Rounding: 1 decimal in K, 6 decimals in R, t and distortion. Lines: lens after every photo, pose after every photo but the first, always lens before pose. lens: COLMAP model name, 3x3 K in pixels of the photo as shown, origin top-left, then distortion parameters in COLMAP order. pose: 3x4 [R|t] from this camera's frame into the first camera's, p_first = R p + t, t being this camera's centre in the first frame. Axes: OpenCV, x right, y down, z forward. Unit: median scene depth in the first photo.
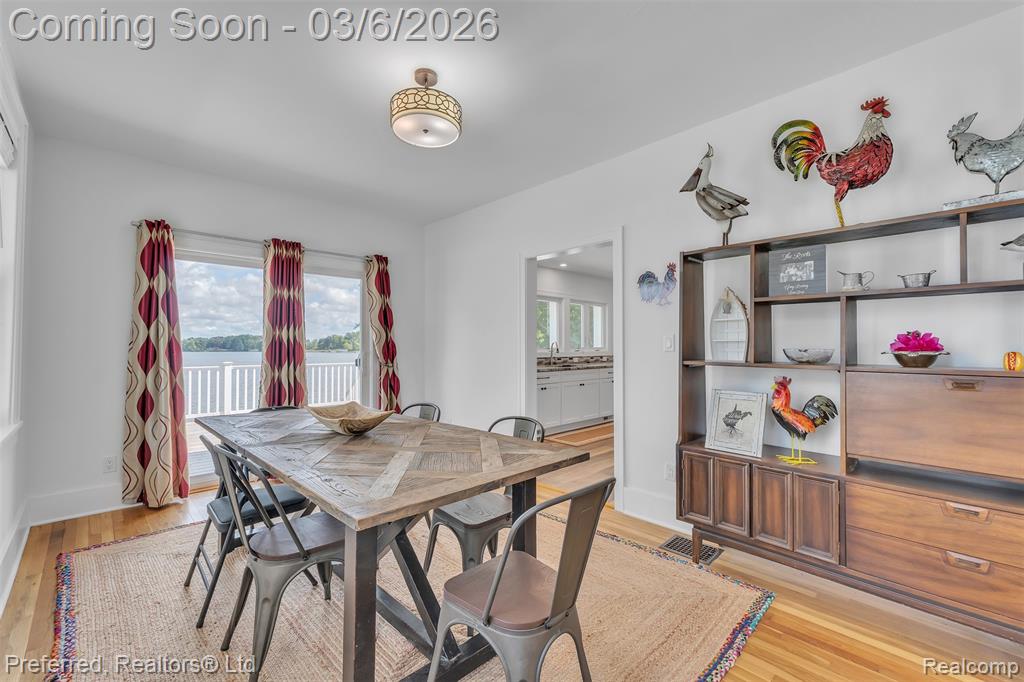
lens RADIAL K [[432.0, 0, 512.1], [0, 432.0, 347.1], [0, 0, 1]] dist [0.001251, 0.000015]
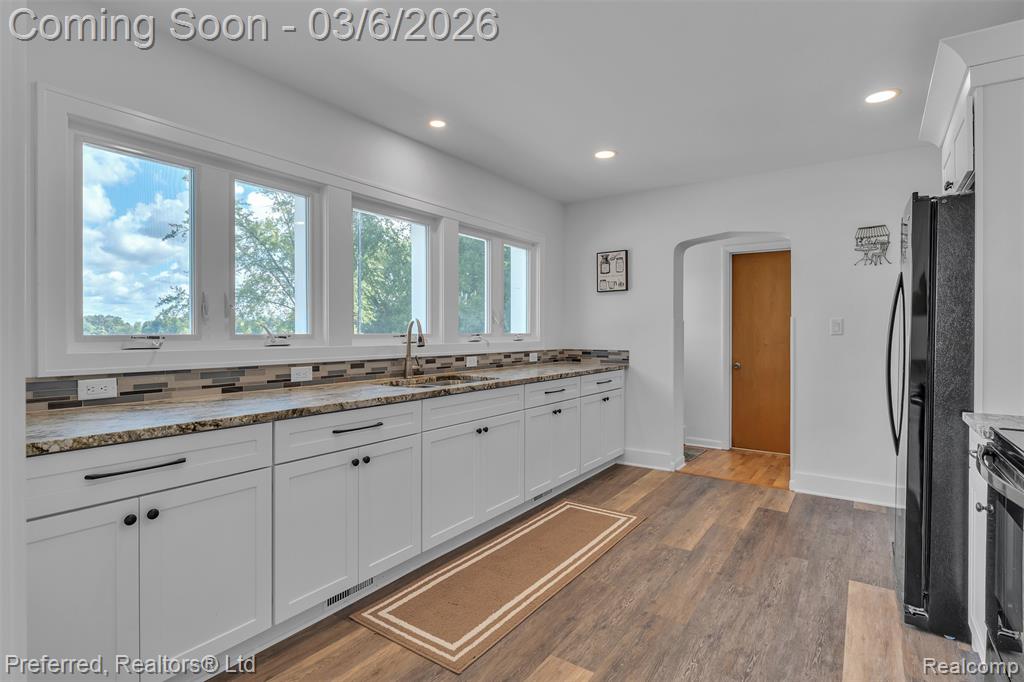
lens RADIAL K [[512.5, 0, 515.9], [0, 512.5, 336.8], [0, 0, 1]] dist [-0.000478, 0.000039]
pose [[0.979700, 0.001030, 0.200466, 0.093726], [-0.002415, 0.999975, 0.006663, 0.000639], [-0.200454, -0.007012, 0.979678, 0.514966]]
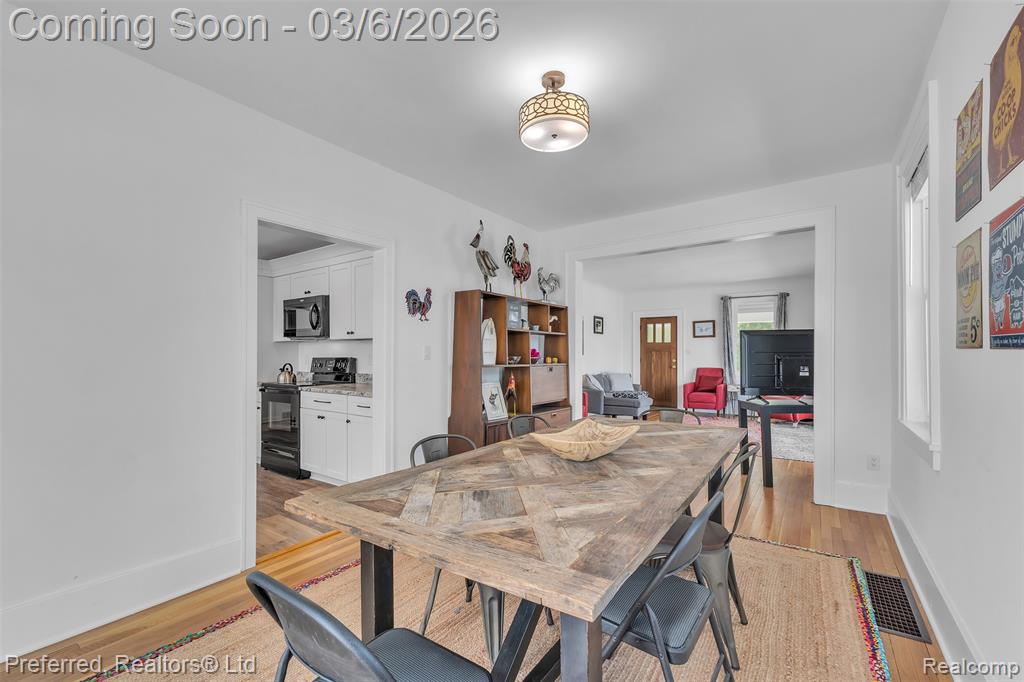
lens RADIAL K [[432.0, 0, 512.1], [0, 432.0, 347.1], [0, 0, 1]] dist [0.001251, 0.000015]
pose [[-0.195165, 0.016593, 0.980630, -0.393753], [0.003681, 0.999862, -0.016186, -0.001374], [-0.980764, 0.000450, -0.195199, 0.445265]]
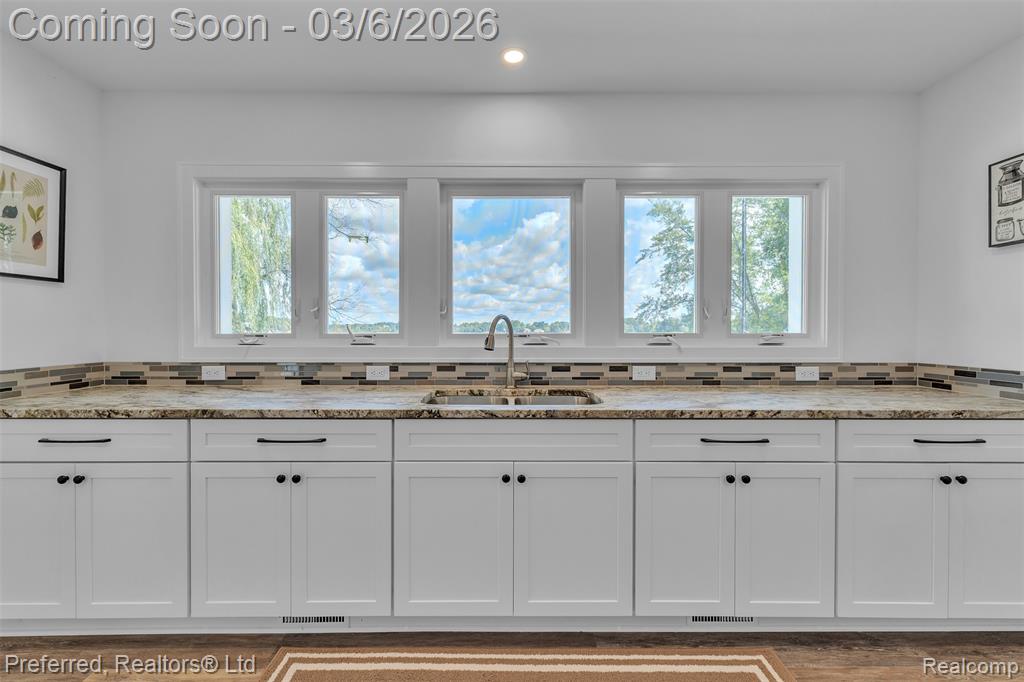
lens RADIAL K [[426.9, 0, 512.2], [0, 426.9, 336.9], [0, 0, 1]] dist [0.003100, -0.000138]
pose [[0.721694, 0.013331, -0.692084, 0.315755], [-0.003254, 0.999869, 0.015867, -0.001426], [0.692204, -0.009199, 0.721643, 0.767400]]
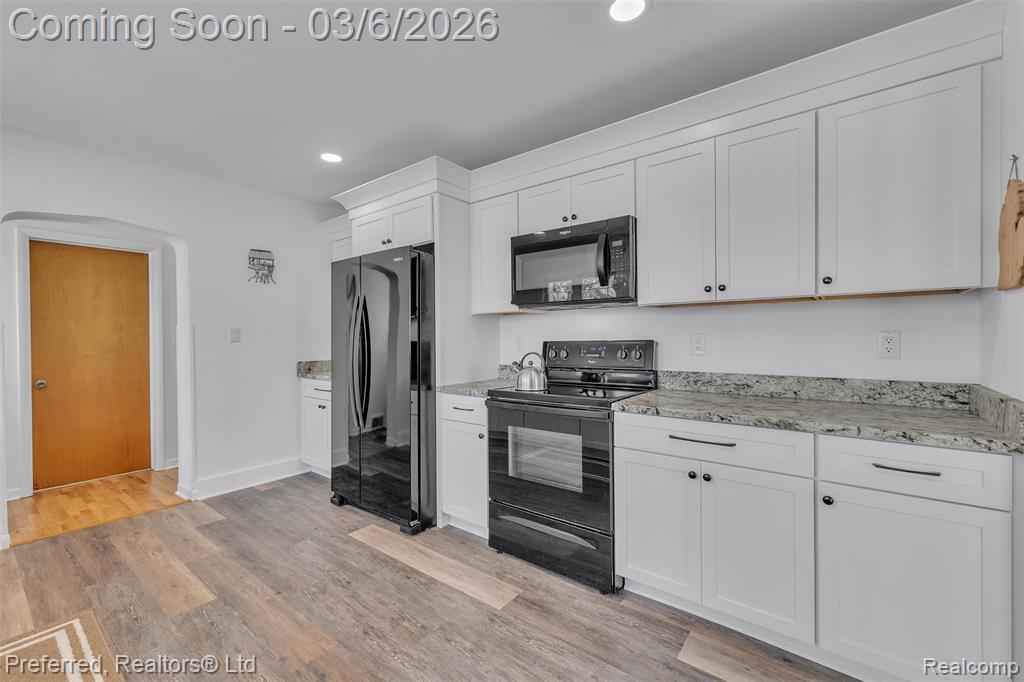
lens RADIAL K [[426.9, 0, 512.2], [0, 426.9, 336.9], [0, 0, 1]] dist [0.003100, -0.000138]
pose [[-0.142732, 0.000303, 0.989761, -0.004523], [0.009924, 0.999950, 0.001125, -0.001717], [-0.989712, 0.009983, -0.142728, 0.731424]]
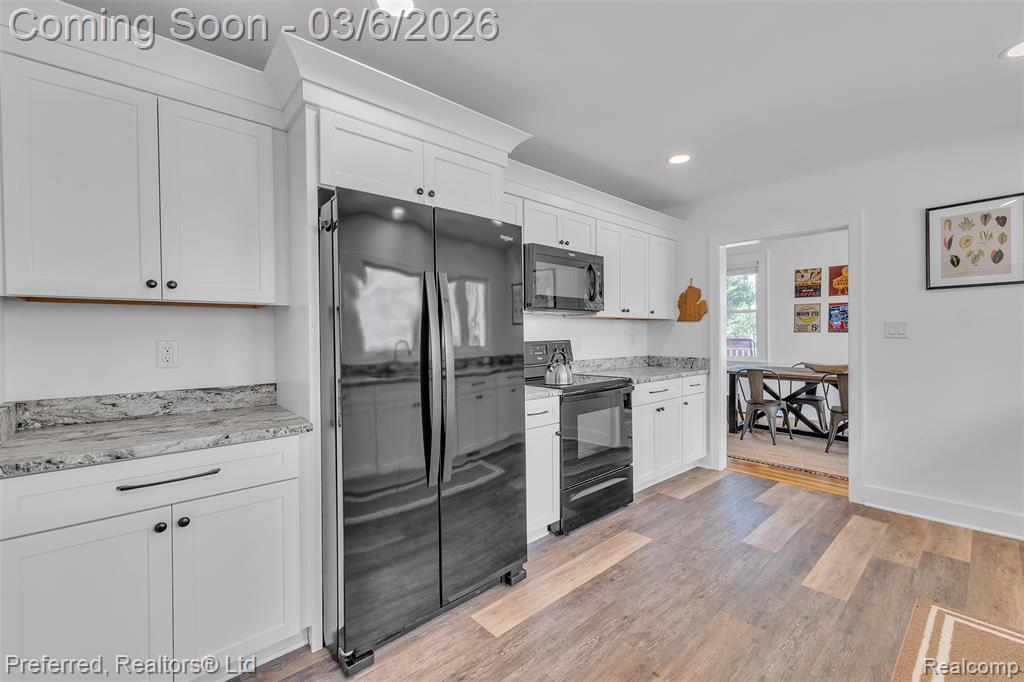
lens RADIAL K [[423.9, 0, 512.0], [0, 423.9, 341.0], [0, 0, 1]] dist [-0.002078, -0.000346]
pose [[-0.999058, 0.010668, 0.042062, 0.380728], [0.011263, 0.999839, 0.013944, -0.004467], [-0.041907, 0.014405, -0.999018, 1.077979]]
